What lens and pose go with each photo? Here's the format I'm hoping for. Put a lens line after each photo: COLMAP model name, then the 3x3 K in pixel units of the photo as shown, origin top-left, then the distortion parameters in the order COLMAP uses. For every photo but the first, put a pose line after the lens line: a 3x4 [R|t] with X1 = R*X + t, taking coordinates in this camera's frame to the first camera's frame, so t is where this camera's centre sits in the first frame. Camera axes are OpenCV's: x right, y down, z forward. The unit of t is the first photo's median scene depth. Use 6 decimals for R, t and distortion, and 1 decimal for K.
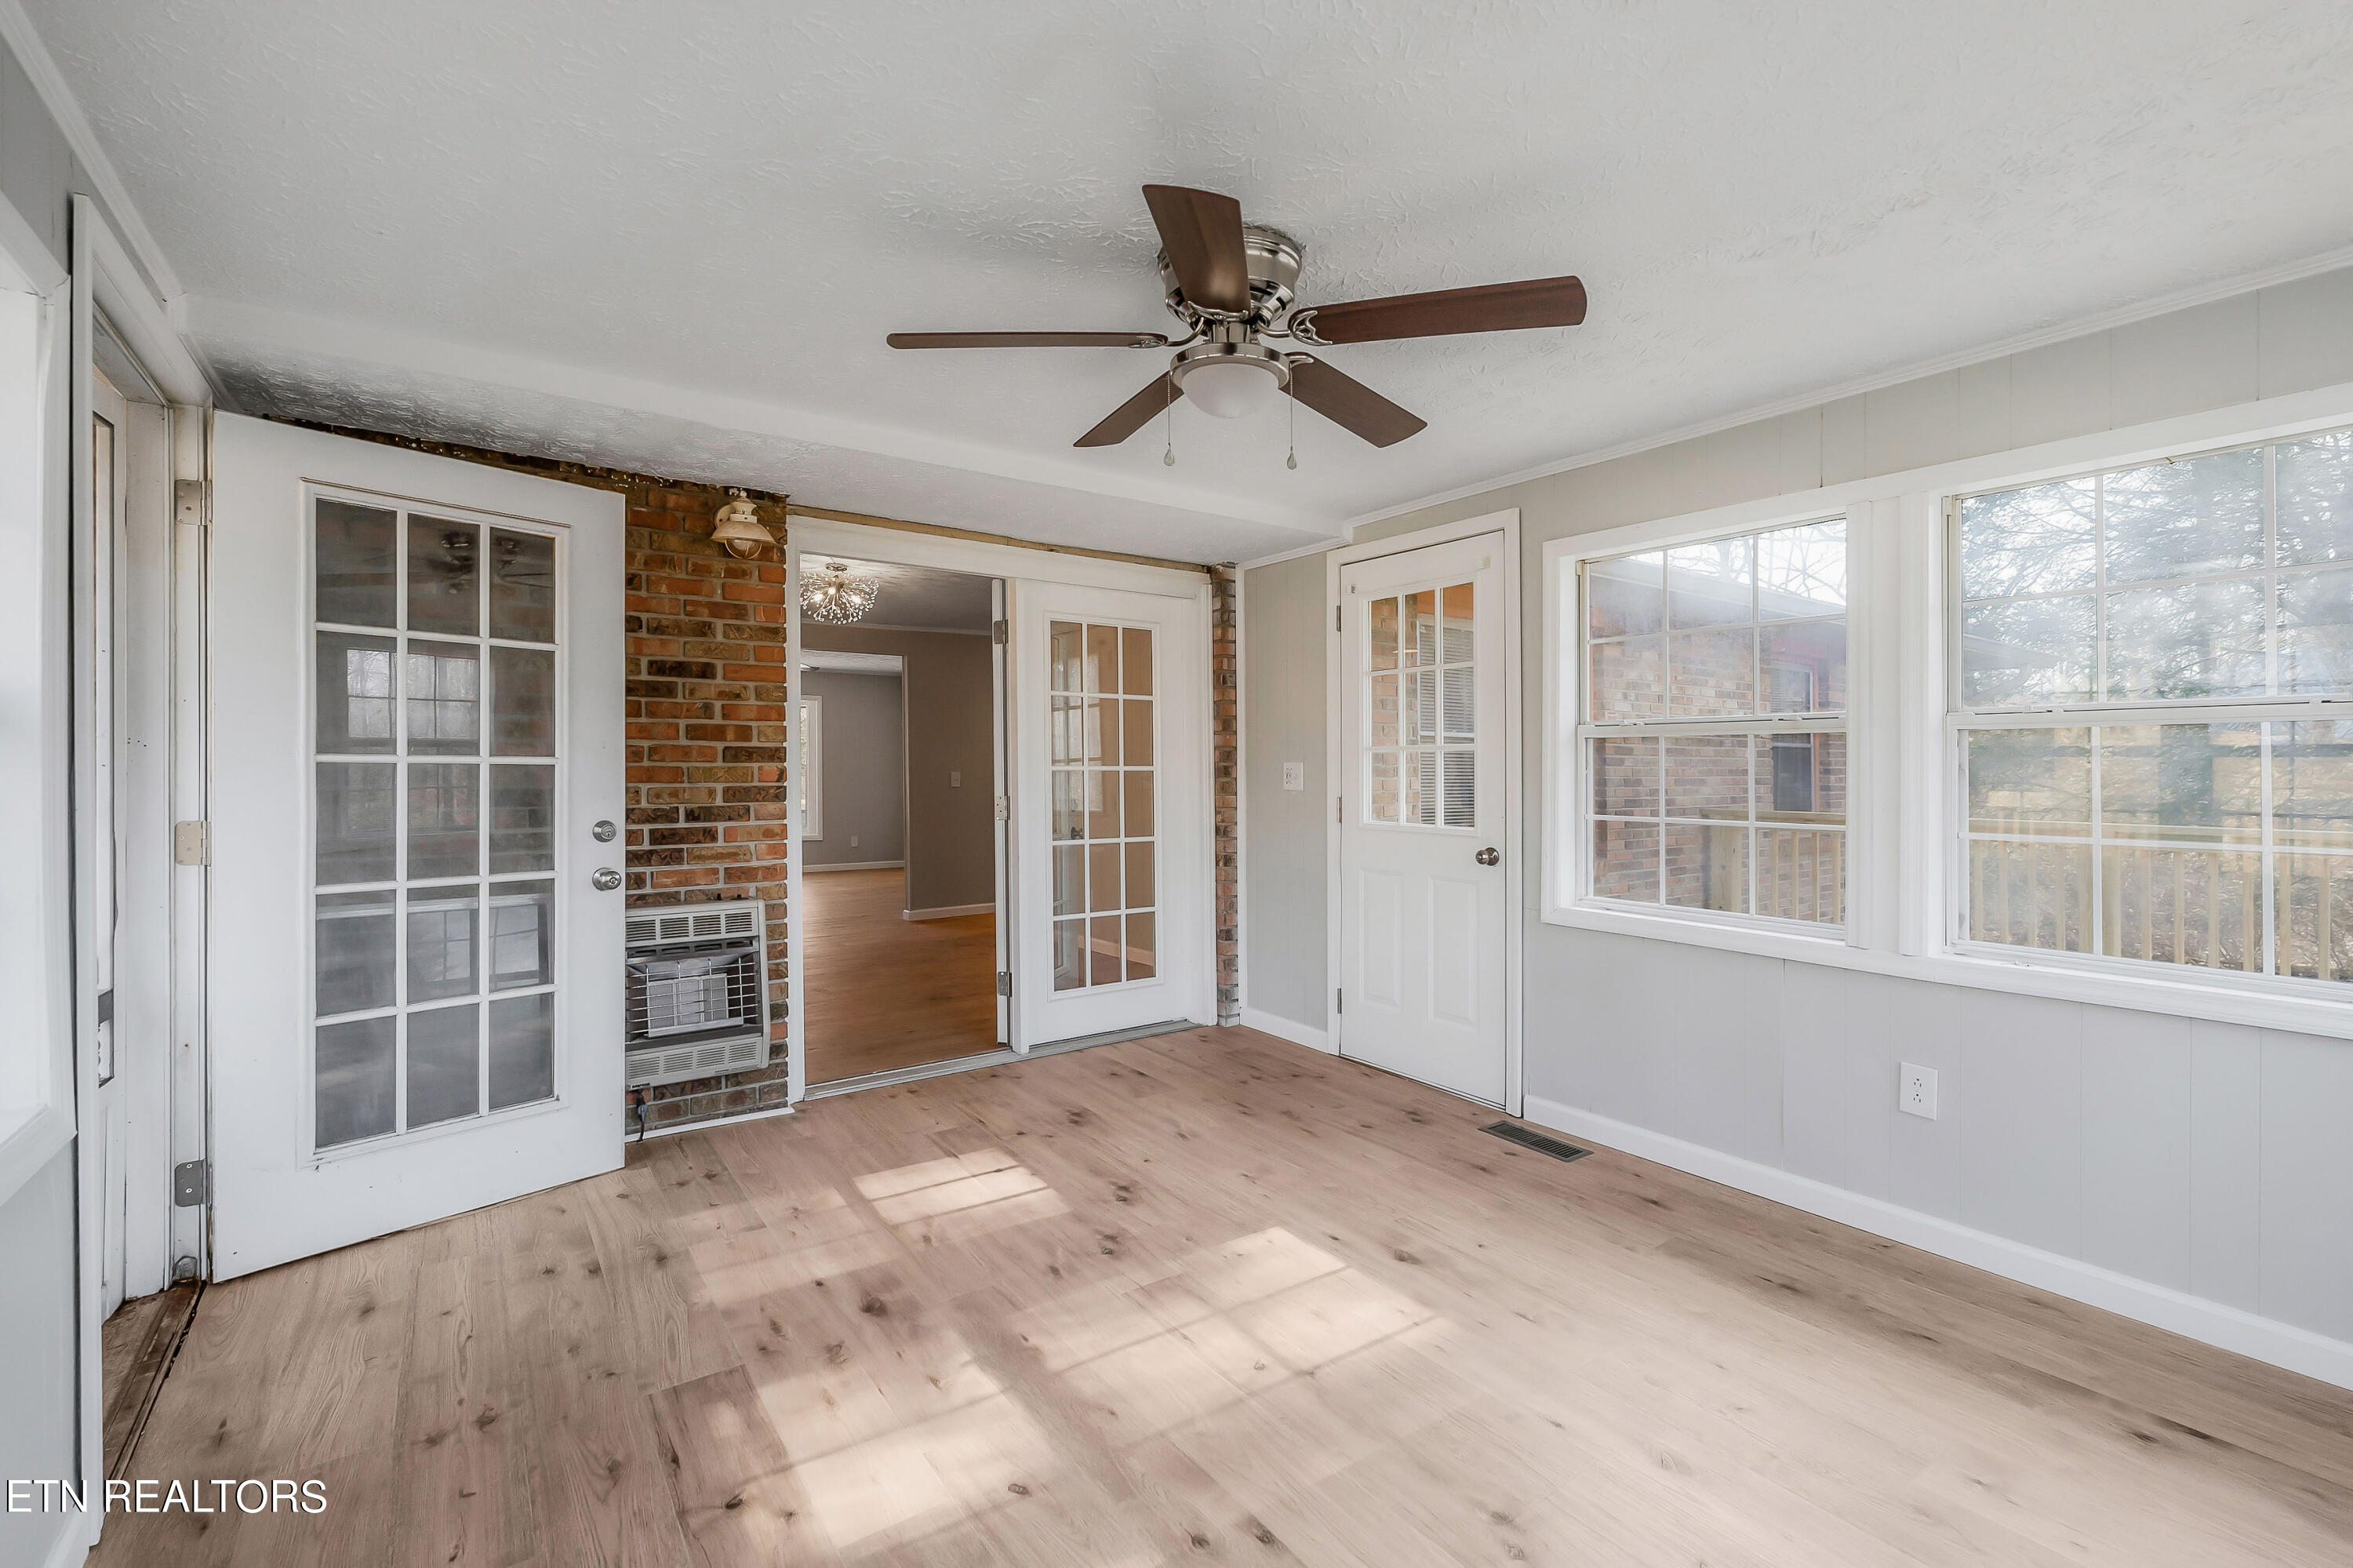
lens RADIAL K [[1014.7, 0, 1176.4], [0, 1014.7, 770.0], [0, 0, 1]] dist [-0.000131, -0.000812]
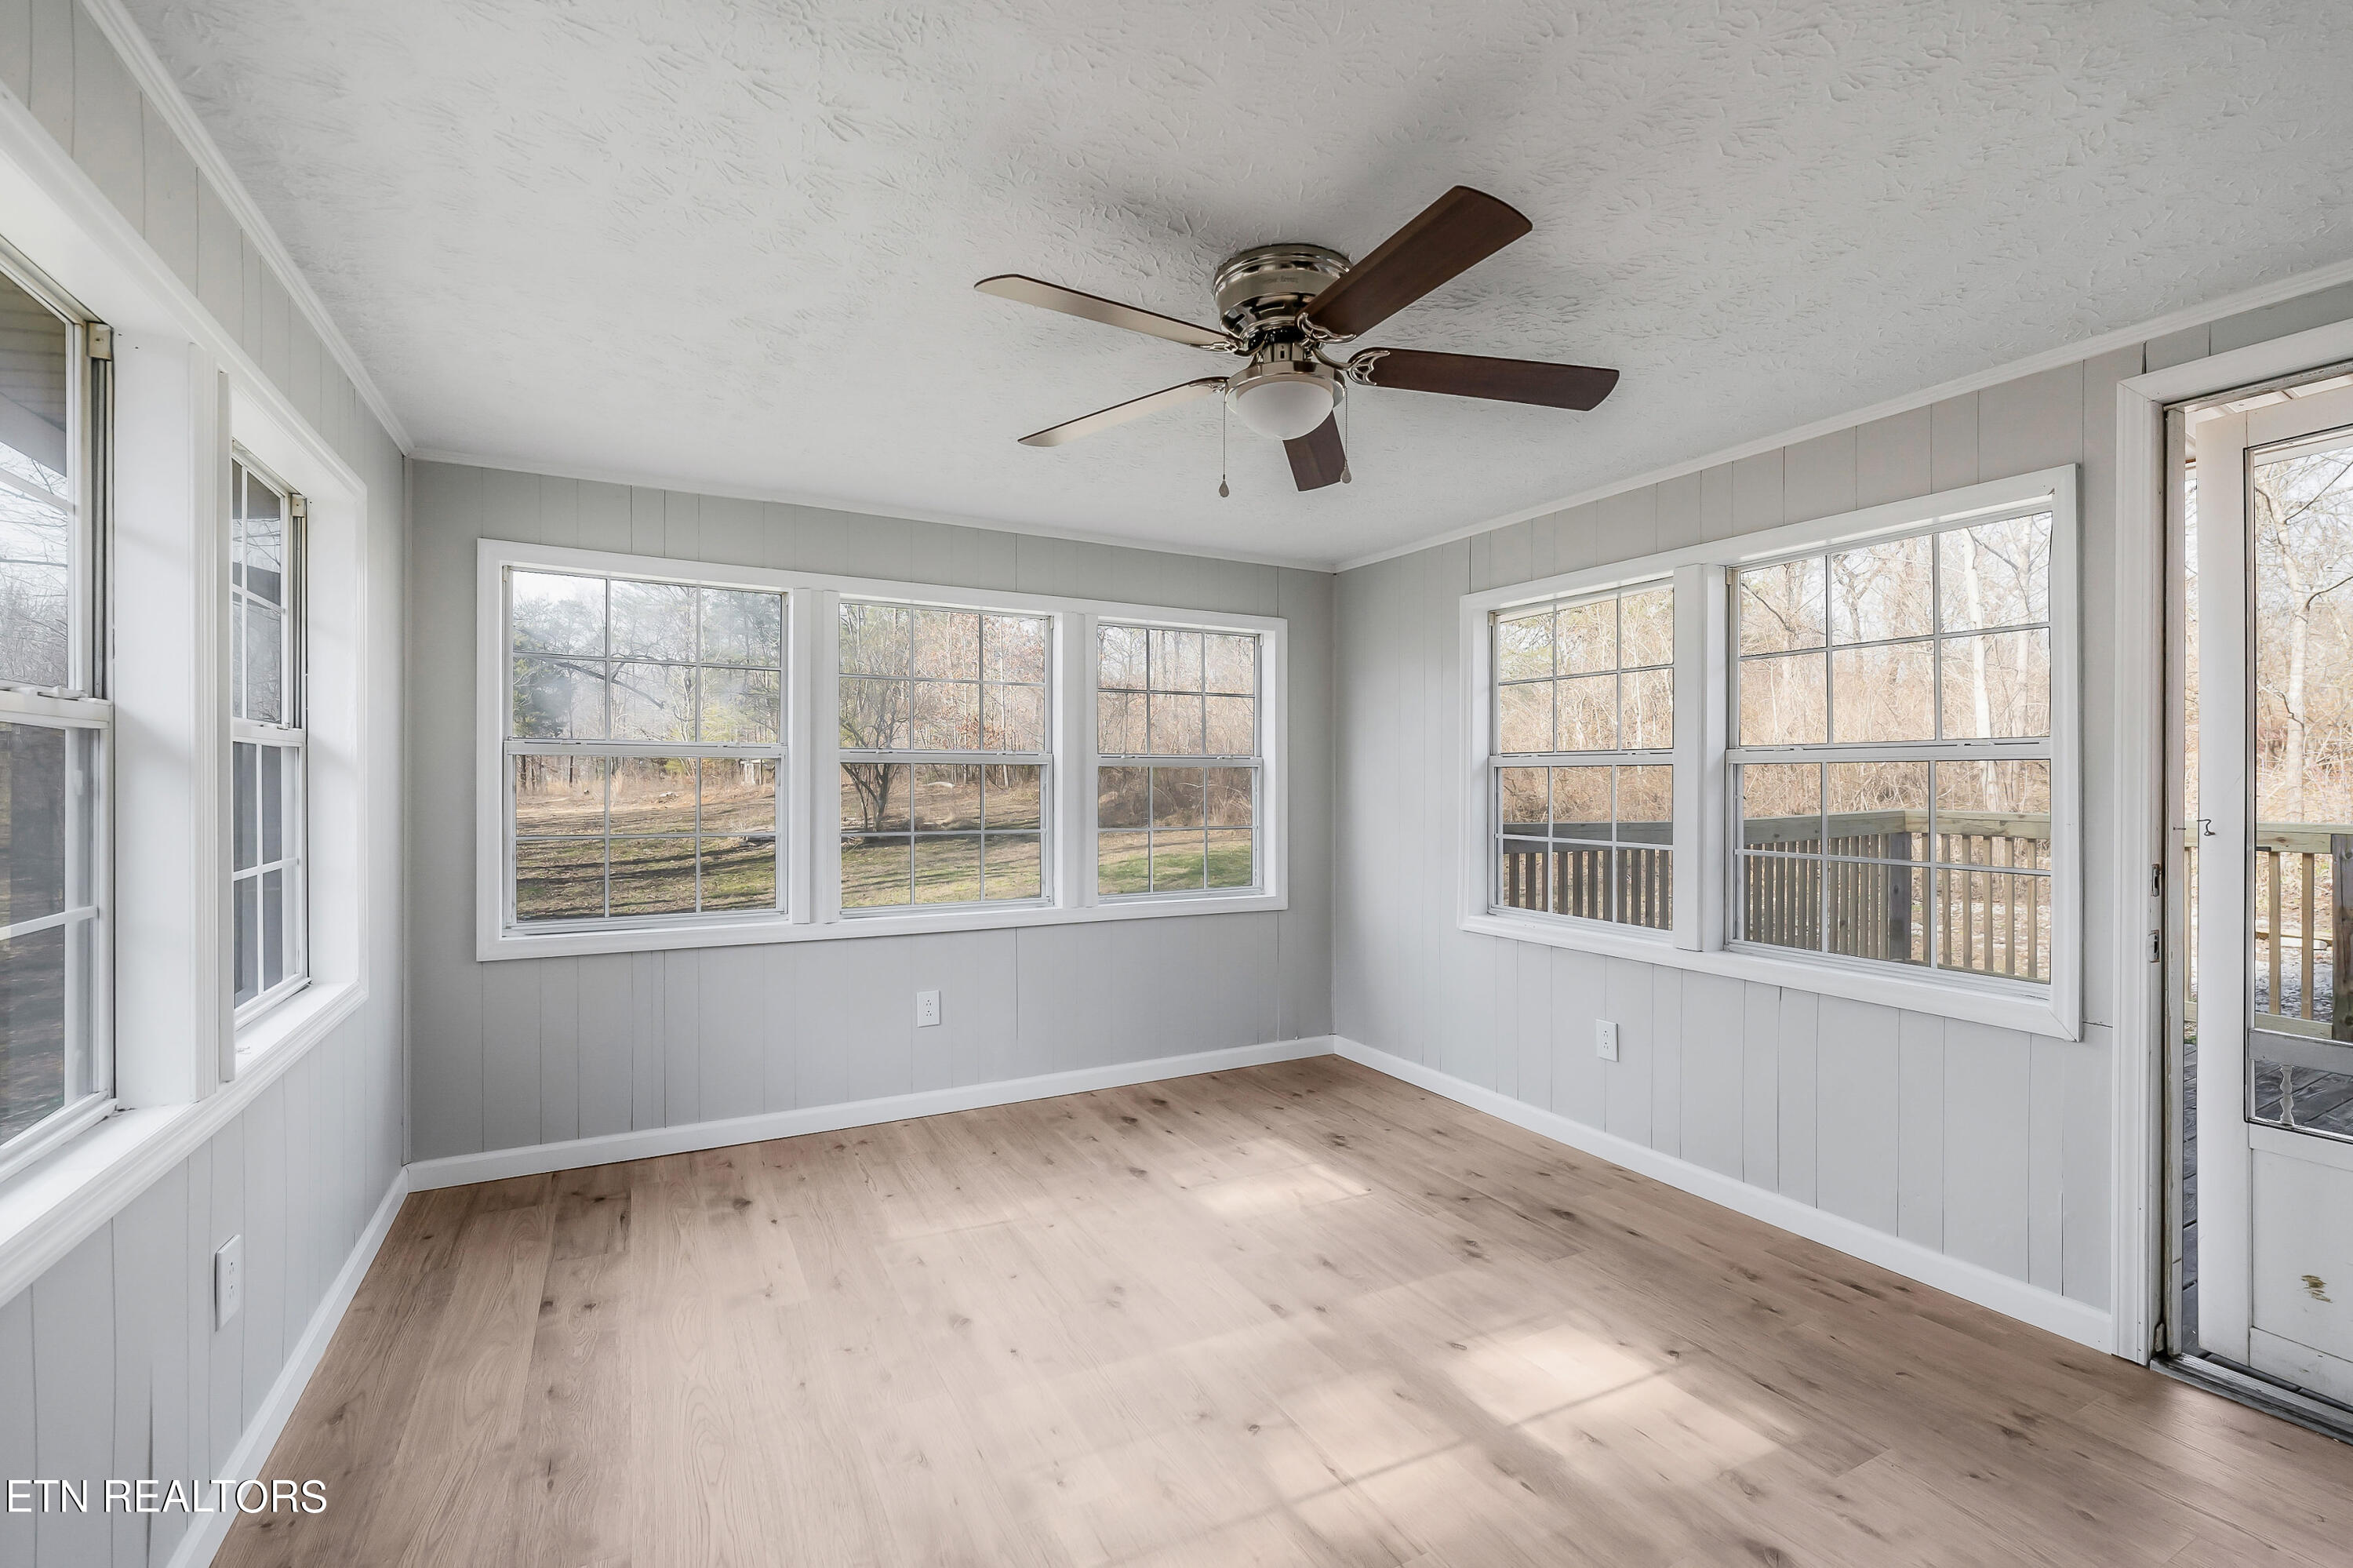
lens RADIAL K [[1014.7, 0, 1172.8], [0, 1014.7, 782.2], [0, 0, 1]] dist [-0.000131, -0.000812]
pose [[-0.990636, -0.018444, 0.135277, 0.043229], [-0.017877, 0.999826, 0.005410, -0.039203], [-0.135353, 0.002941, -0.990793, 2.194015]]
